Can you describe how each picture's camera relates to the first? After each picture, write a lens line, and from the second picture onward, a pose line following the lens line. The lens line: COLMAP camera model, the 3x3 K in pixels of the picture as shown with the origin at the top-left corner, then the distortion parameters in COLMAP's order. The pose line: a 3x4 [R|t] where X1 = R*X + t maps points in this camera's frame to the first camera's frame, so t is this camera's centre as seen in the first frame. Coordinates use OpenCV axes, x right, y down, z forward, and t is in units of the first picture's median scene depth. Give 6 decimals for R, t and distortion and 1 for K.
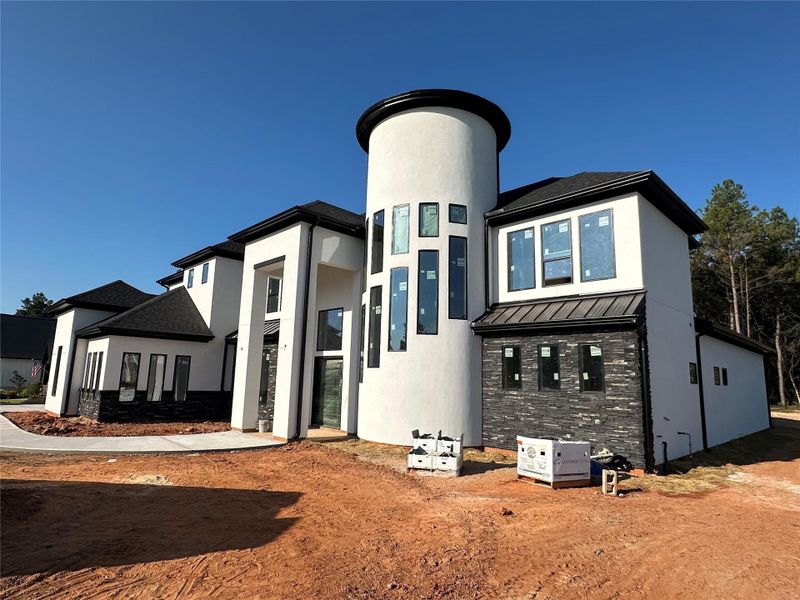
lens RADIAL K [[457.4, 0, 400.0], [0, 457.4, 300.0], [0, 0, 1]] dist [-0.000726, -0.000477]
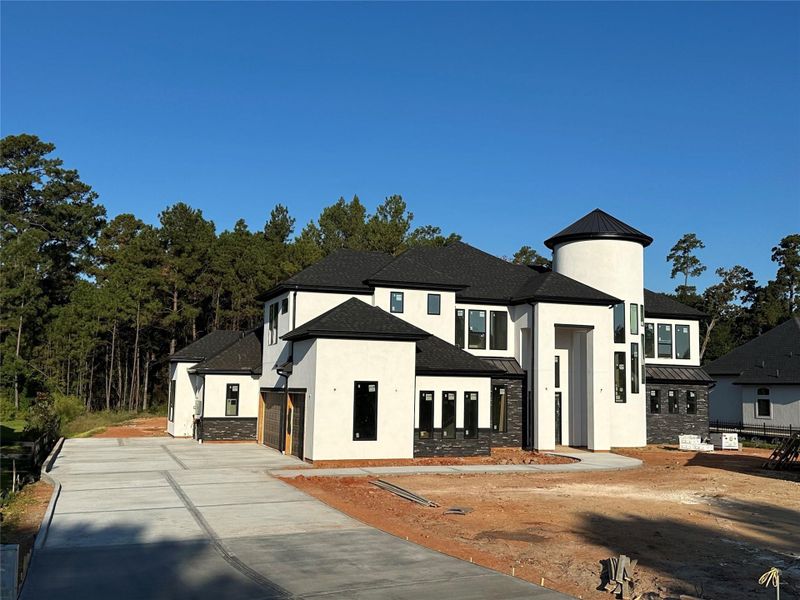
lens RADIAL K [[867.0, 0, 400.0], [0, 867.0, 300.0], [0, 0, 1]] dist [0.192520, -0.423068]
pose [[0.420066, 0.067577, 0.904974, -3.591061], [-0.160564, 0.987025, 0.000826, -0.100322], [-0.893176, -0.145653, 0.425466, 0.474852]]
